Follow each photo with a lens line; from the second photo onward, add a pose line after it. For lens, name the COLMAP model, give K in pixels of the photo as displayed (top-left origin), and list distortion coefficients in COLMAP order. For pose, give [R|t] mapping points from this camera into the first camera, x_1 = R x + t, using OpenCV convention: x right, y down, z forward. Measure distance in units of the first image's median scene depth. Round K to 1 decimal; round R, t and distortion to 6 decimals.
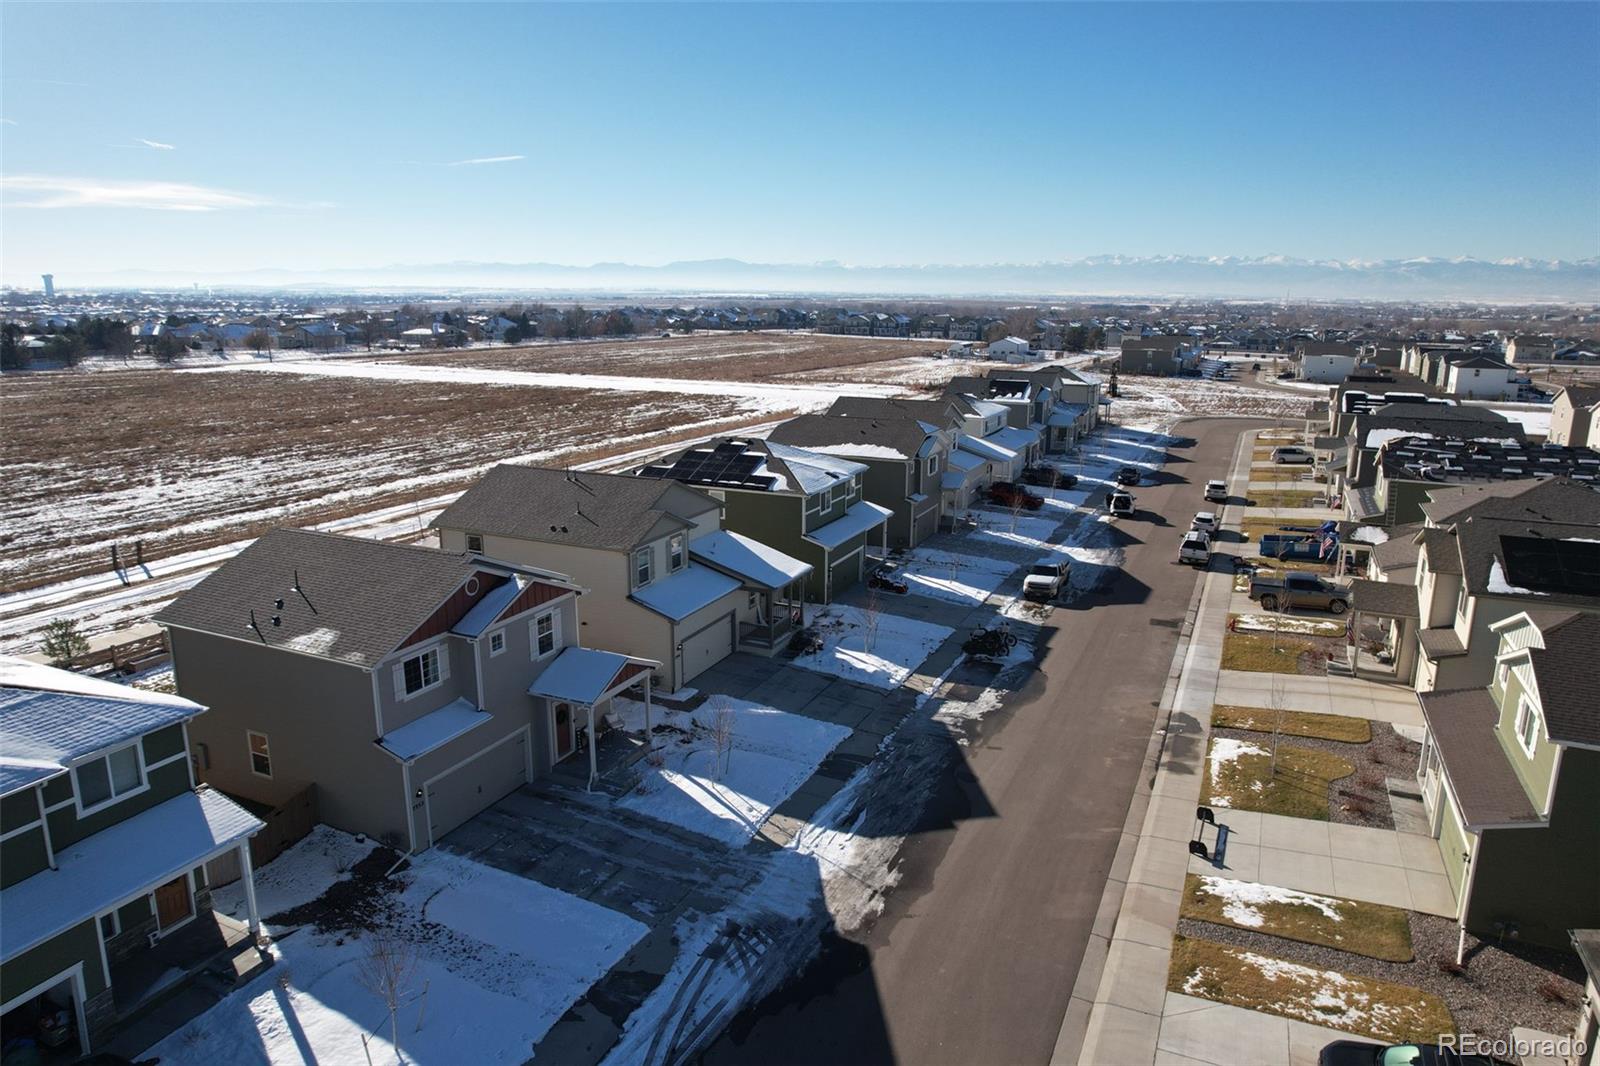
lens RADIAL K [[1022.3, 0, 805.4], [0, 1022.3, 532.9], [0, 0, 1]] dist [-0.076039, 0.069038]
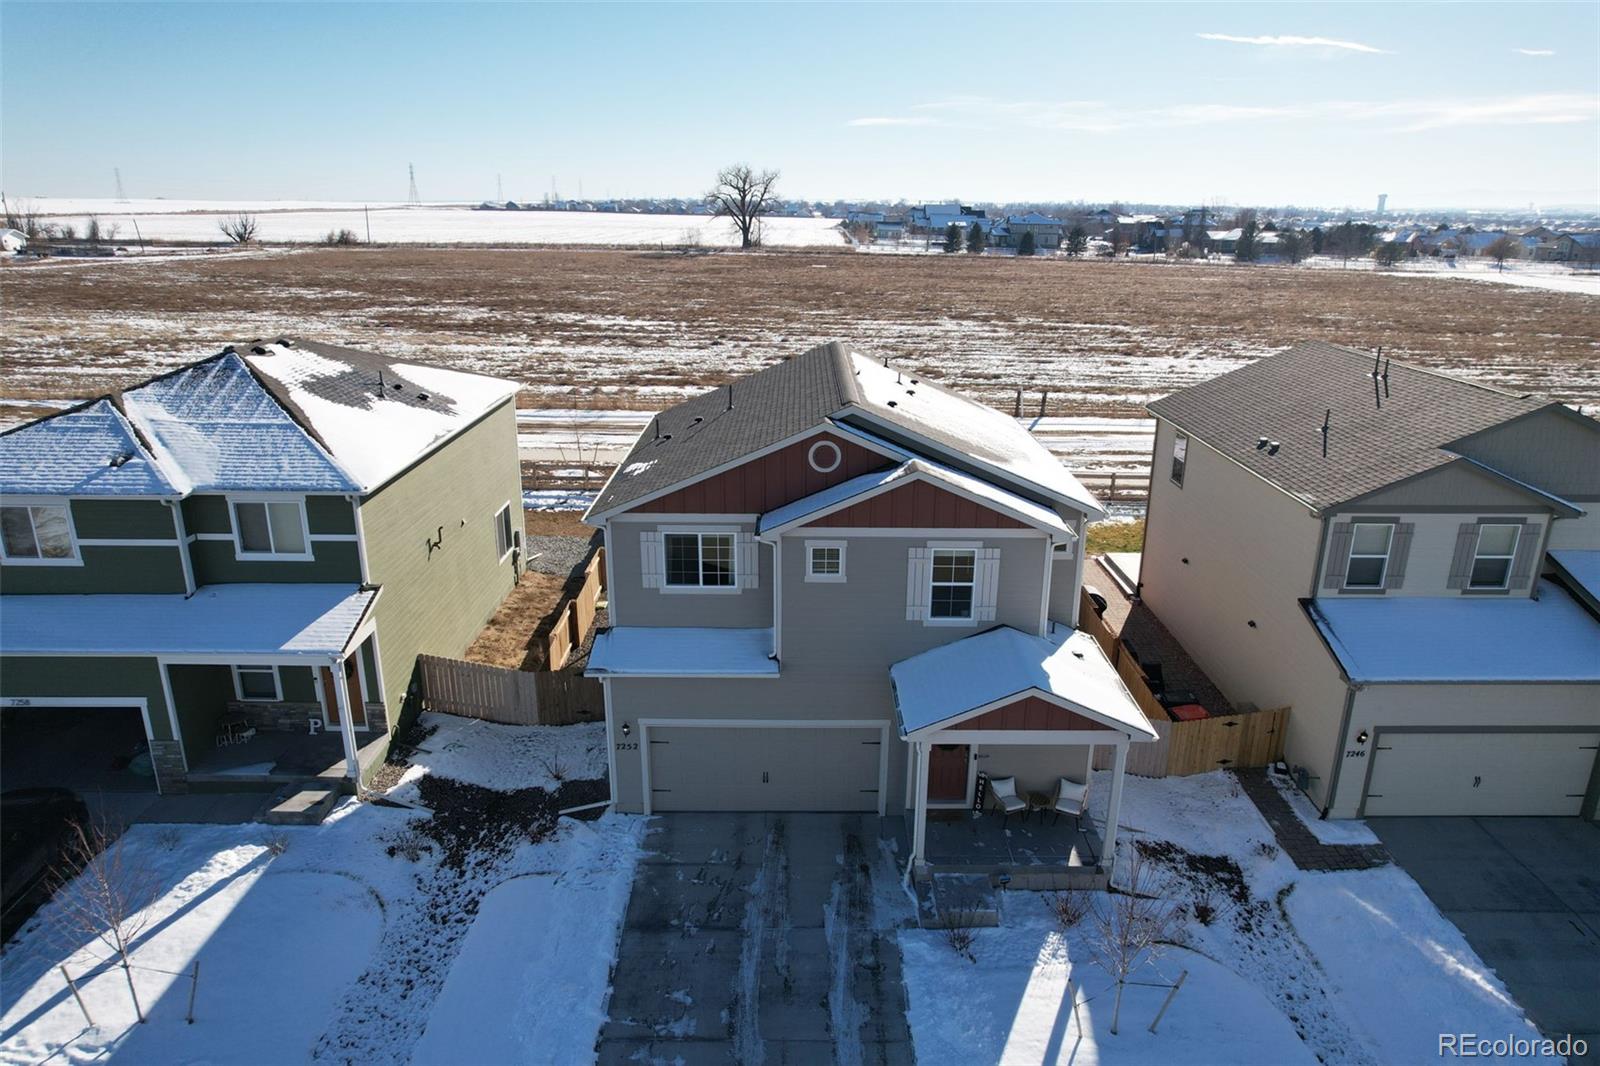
lens RADIAL K [[1022.3, 0, 805.4], [0, 1022.3, 532.9], [0, 0, 1]] dist [-0.076039, 0.069038]
pose [[0.419255, 0.278711, -0.864029, 0.143349], [-0.214738, 0.955149, 0.203906, -0.017715], [0.882107, 0.100052, 0.460301, 0.550527]]
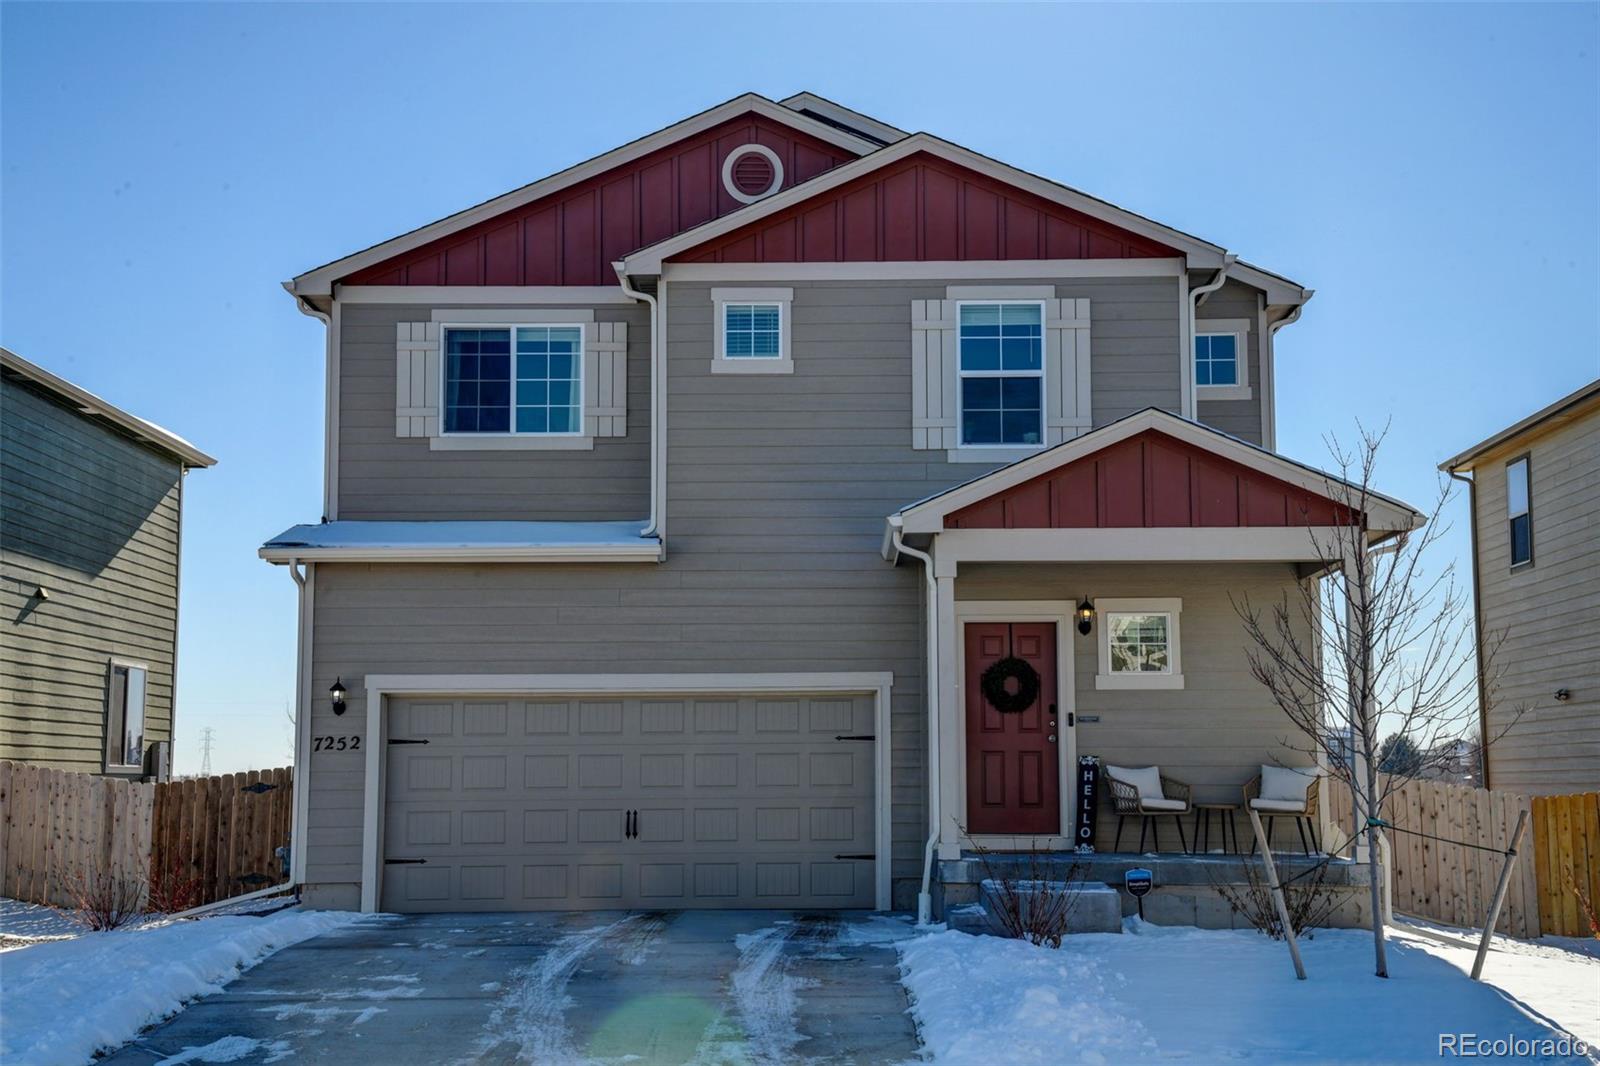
lens RADIAL K [[2208.9, 0, 800.0], [0, 2208.9, 533.0], [0, 0, 1]] dist [0.182636, 0.007899]
pose [[0.404757, -0.113228, -0.907387, 0.217762], [-0.205375, 0.955697, -0.210867, 0.228218], [0.891063, 0.271704, 0.363571, 0.604615]]
